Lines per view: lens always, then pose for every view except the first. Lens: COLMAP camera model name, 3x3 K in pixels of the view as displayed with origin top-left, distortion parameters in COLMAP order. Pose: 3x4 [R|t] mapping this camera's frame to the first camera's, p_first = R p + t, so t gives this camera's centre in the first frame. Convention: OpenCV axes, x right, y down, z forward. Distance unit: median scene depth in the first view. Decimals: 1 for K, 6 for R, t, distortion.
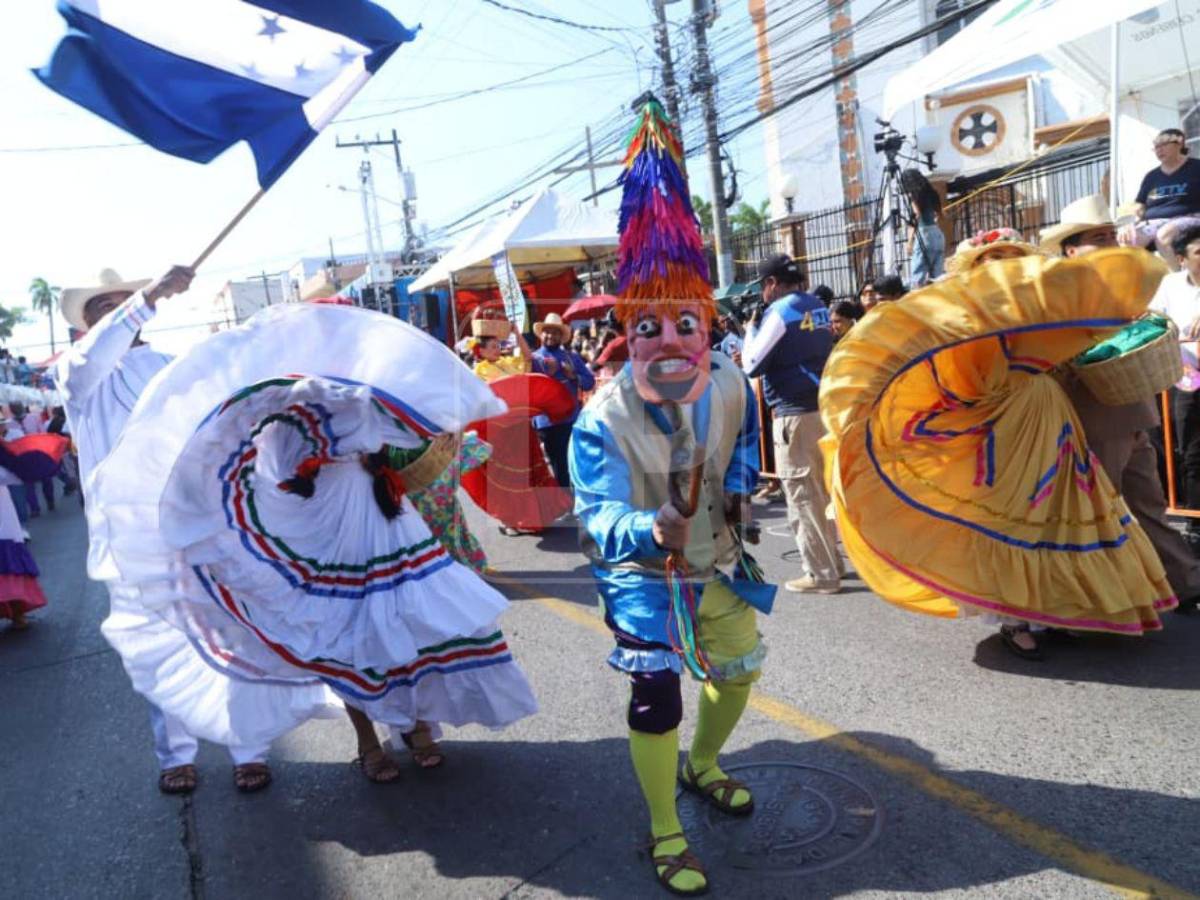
lens RADIAL K [[994.0, 0, 600.0], [0, 994.0, 450.0], [0, 0, 1]] dist [0.002536, 0.002989]
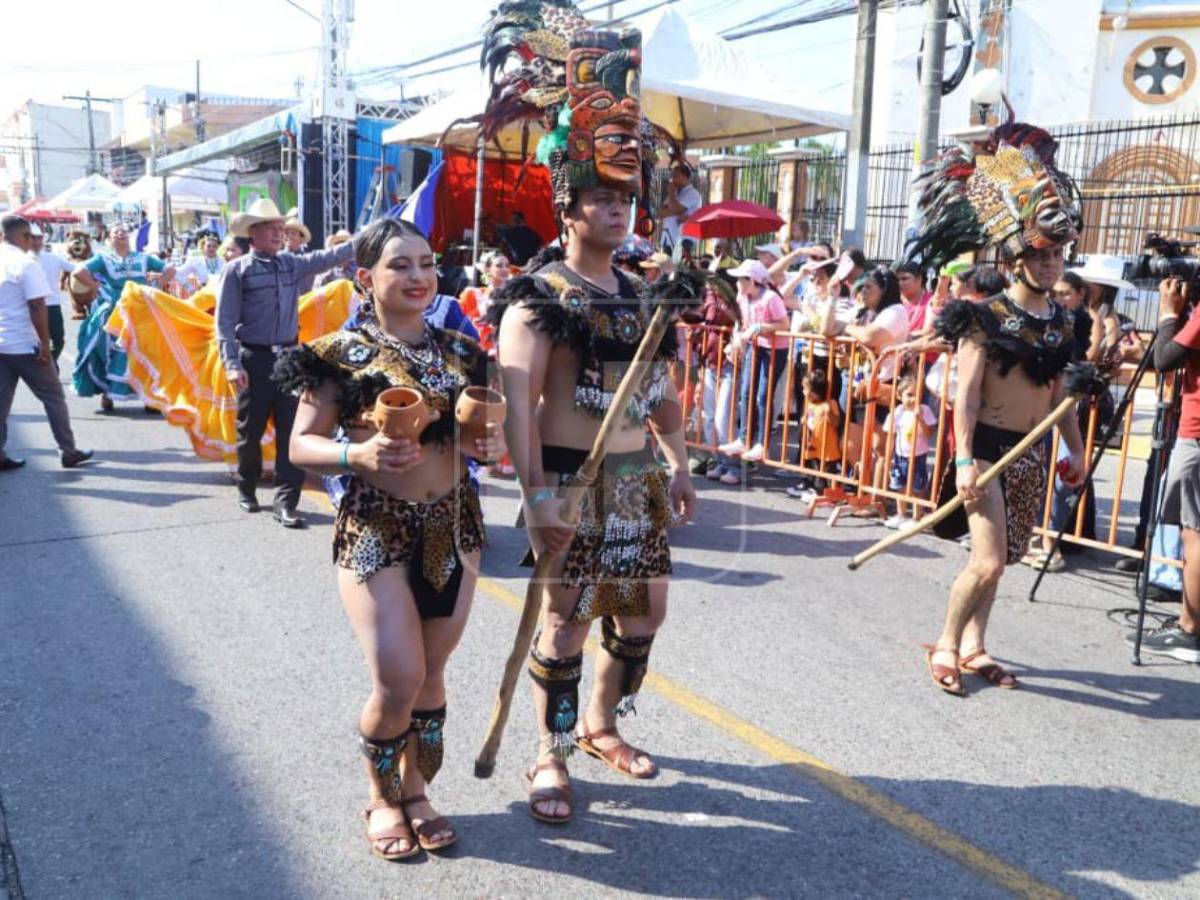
lens RADIAL K [[994.0, 0, 600.0], [0, 994.0, 450.0], [0, 0, 1]] dist [0.002536, 0.002989]
pose [[0.969803, 0.123036, 0.210579, -0.161690], [-0.136460, 0.989363, 0.050392, -0.014011], [-0.202139, -0.077606, 0.976277, 0.324878]]
